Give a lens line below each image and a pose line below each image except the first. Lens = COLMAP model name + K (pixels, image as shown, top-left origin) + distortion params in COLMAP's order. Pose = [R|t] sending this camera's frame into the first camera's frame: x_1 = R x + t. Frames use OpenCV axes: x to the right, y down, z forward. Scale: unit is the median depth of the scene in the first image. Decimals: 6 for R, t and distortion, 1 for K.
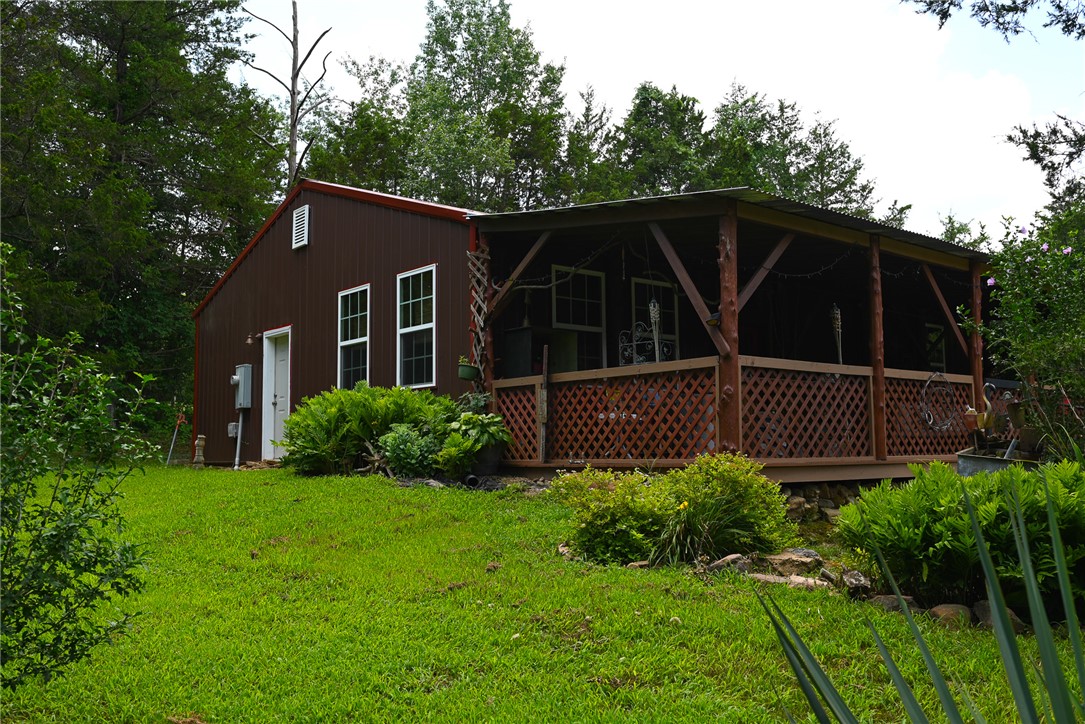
lens RADIAL K [[934.0, 0, 542.8], [0, 934.0, 364.0], [0, 0, 1]] dist [-0.008577, -0.001092]
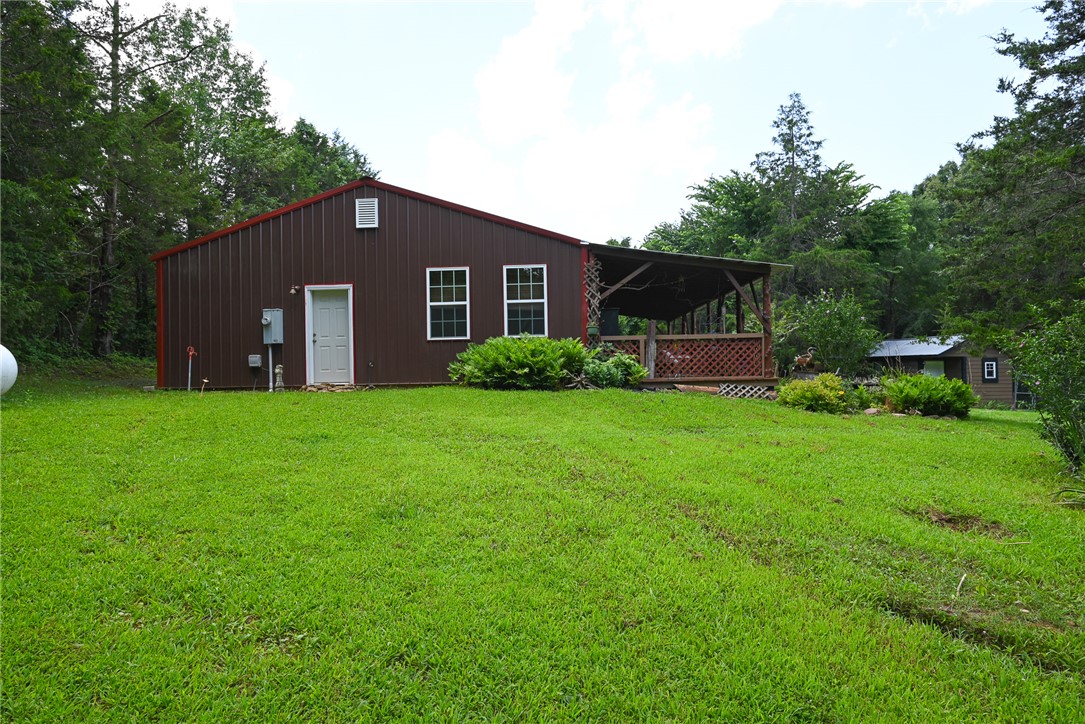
lens RADIAL K [[594.5, 0, 542.4], [0, 594.5, 362.3], [0, 0, 1]] dist [0.001259, -0.000152]
pose [[0.676184, 0.017403, 0.736528, -0.866716], [-0.058556, 0.997828, 0.030181, 0.035690], [-0.734402, -0.063536, 0.675734, 0.251344]]
